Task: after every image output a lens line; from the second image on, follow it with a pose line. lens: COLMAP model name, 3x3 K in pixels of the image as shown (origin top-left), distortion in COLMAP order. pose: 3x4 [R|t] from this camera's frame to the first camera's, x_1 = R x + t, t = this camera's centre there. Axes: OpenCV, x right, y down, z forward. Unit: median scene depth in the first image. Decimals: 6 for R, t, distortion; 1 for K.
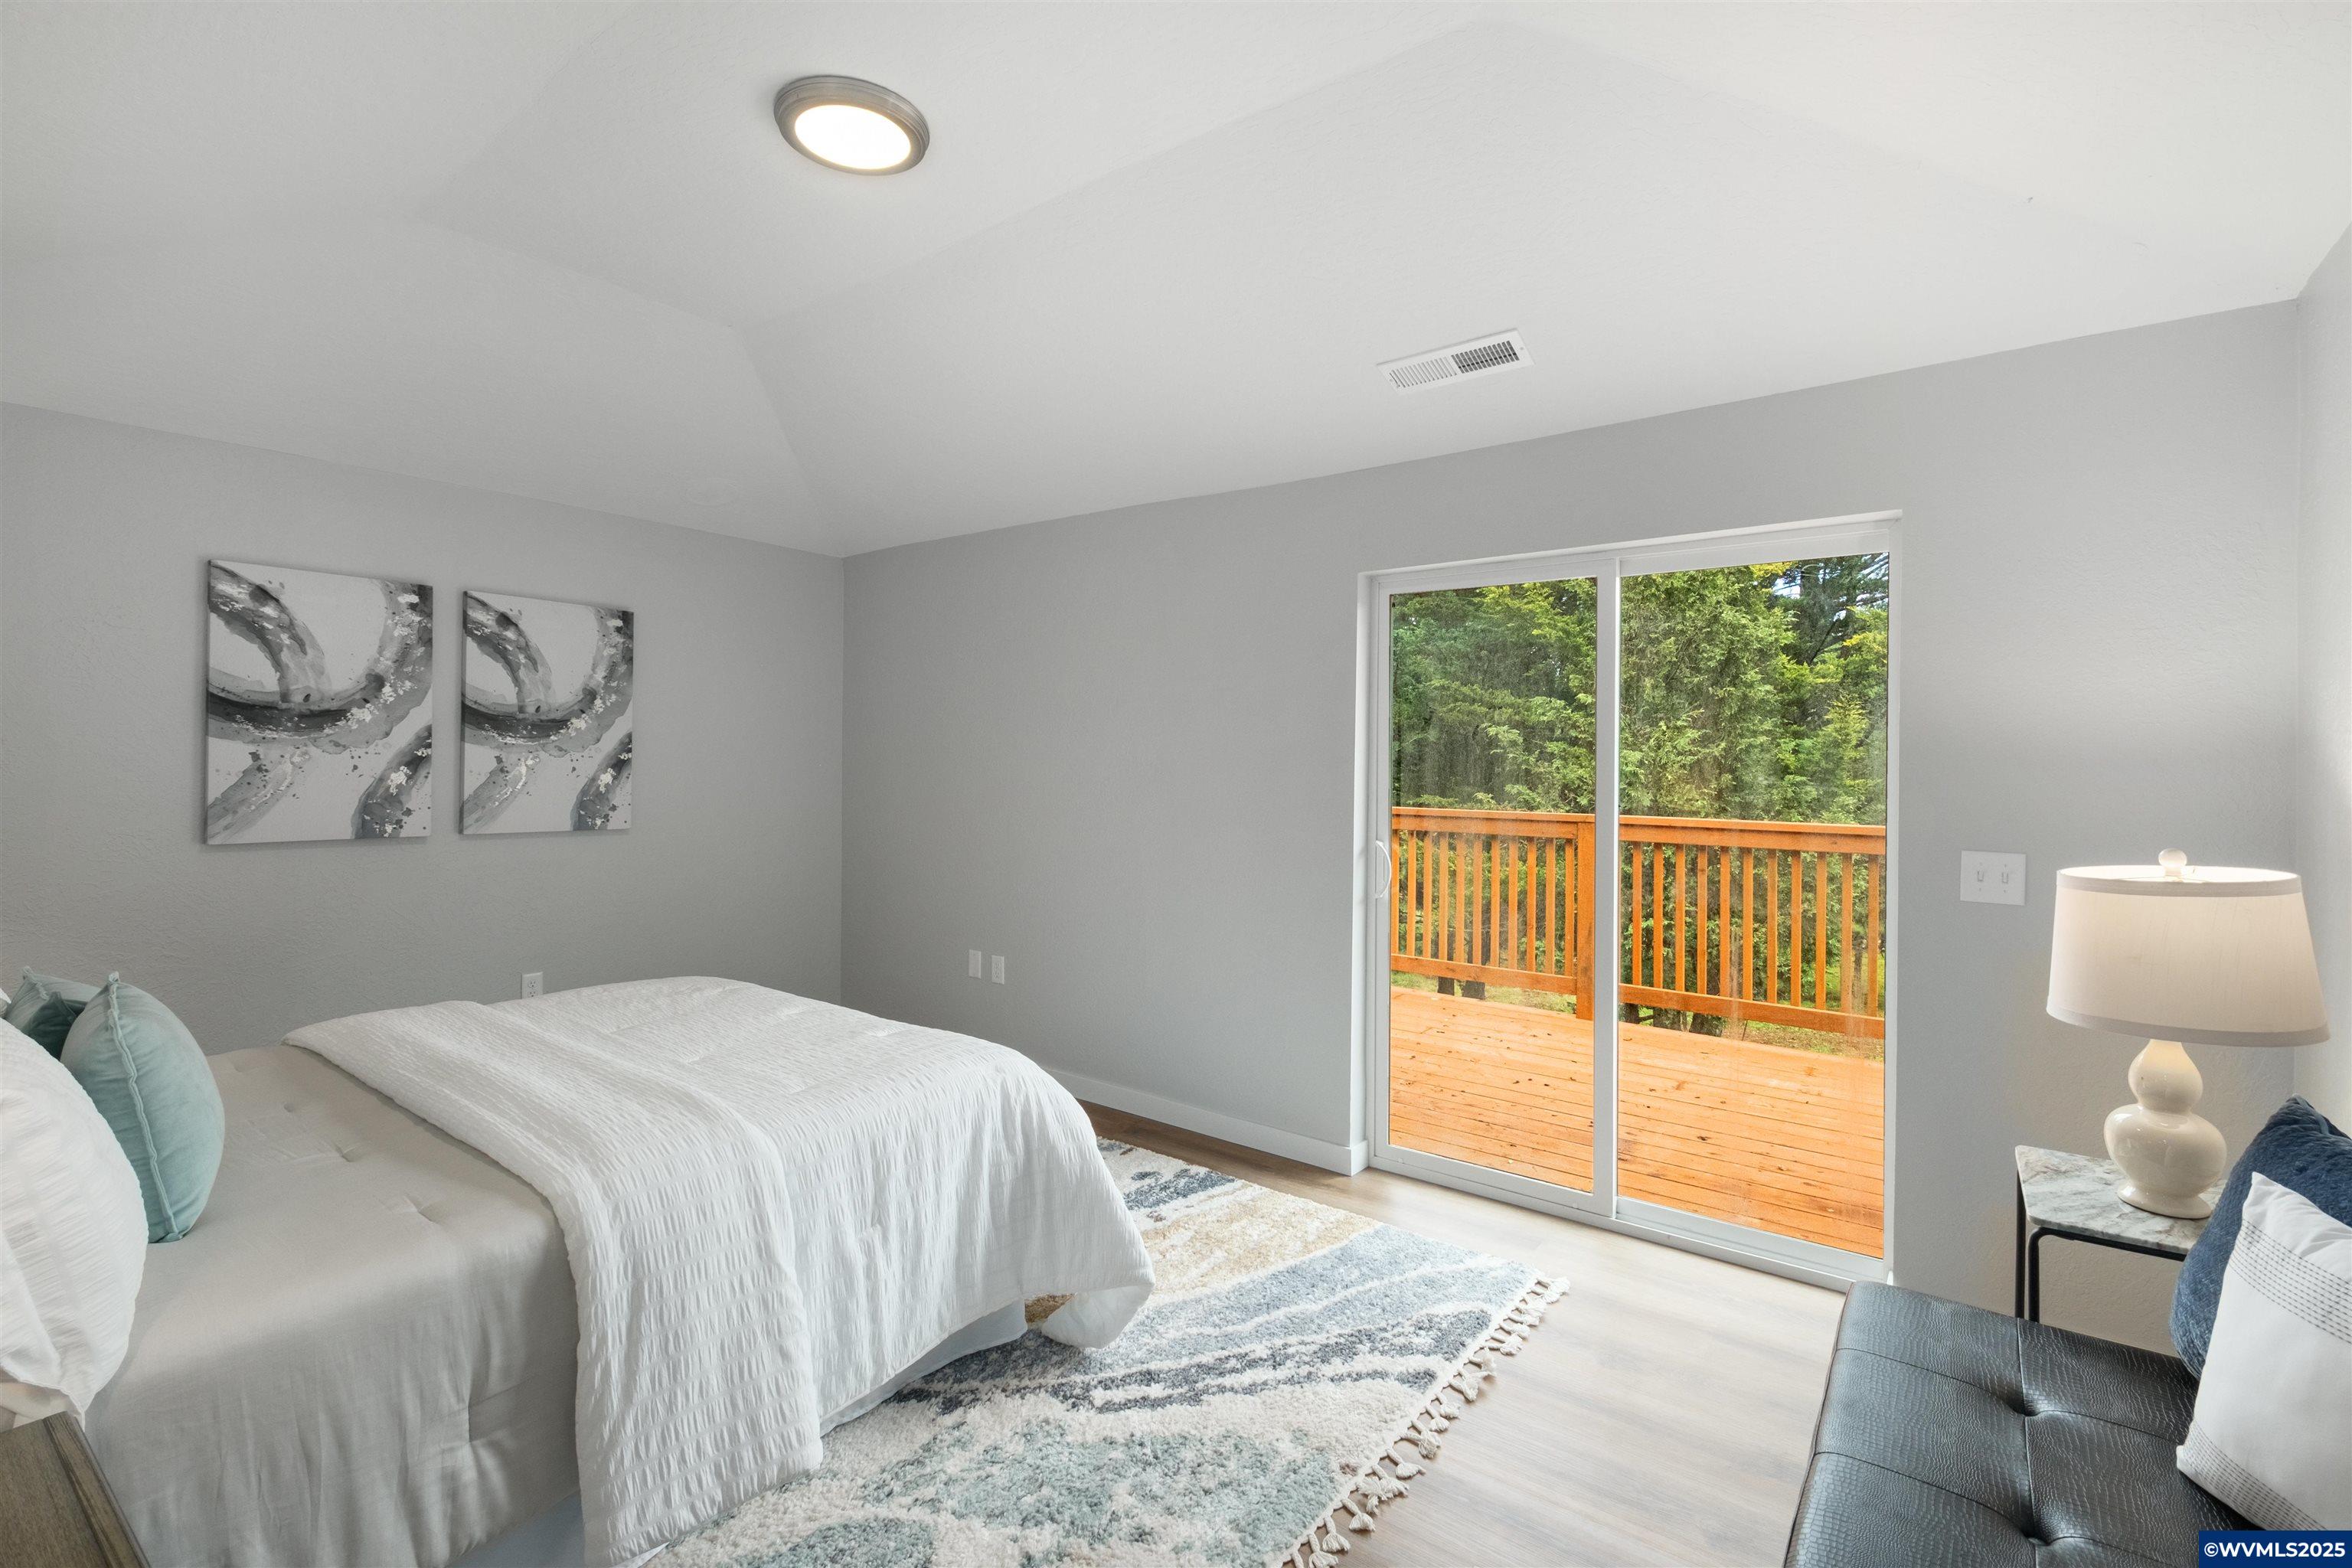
lens RADIAL K [[1040.9, 0, 1177.4], [0, 1040.9, 775.4], [0, 0, 1]] dist [-0.001480, -0.000079]
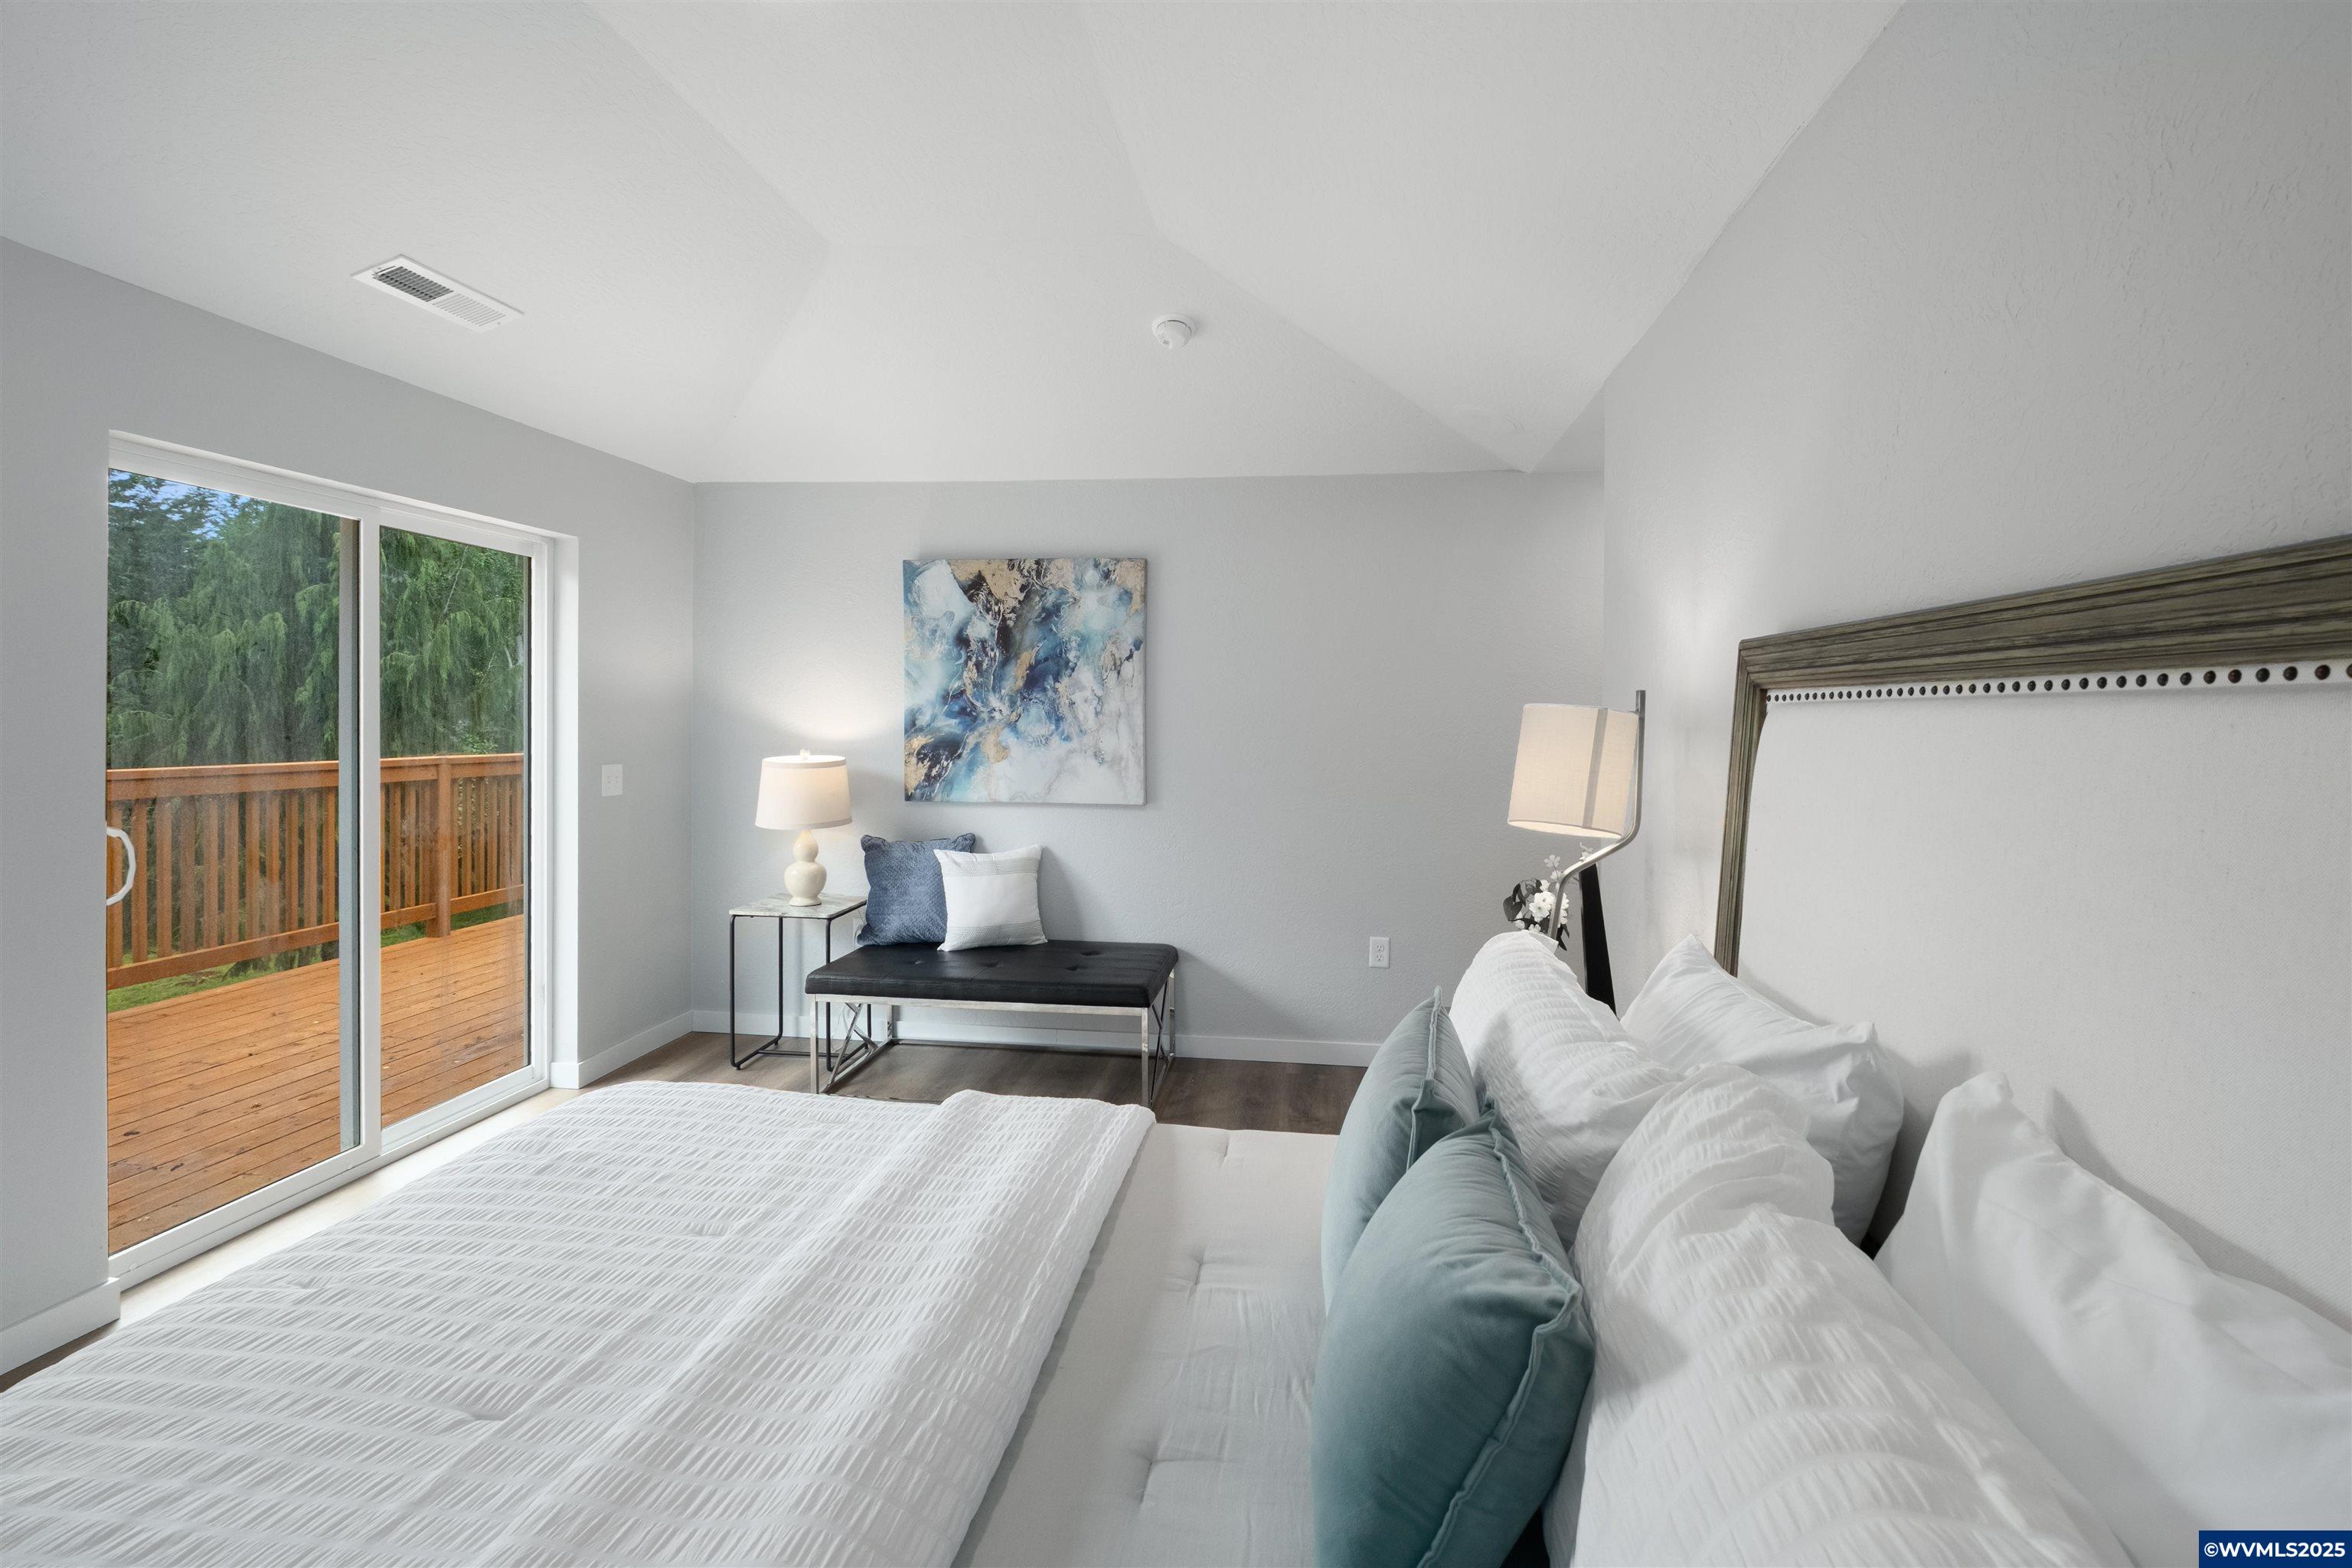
lens RADIAL K [[1040.9, 0, 1187.3], [0, 1040.9, 718.2], [0, 0, 1]] dist [-0.001480, -0.000079]
pose [[-0.483479, -0.016823, 0.875194, -0.848802], [-0.008029, 0.999858, 0.014784, -0.022532], [-0.875319, 0.000121, -0.483546, 0.803255]]
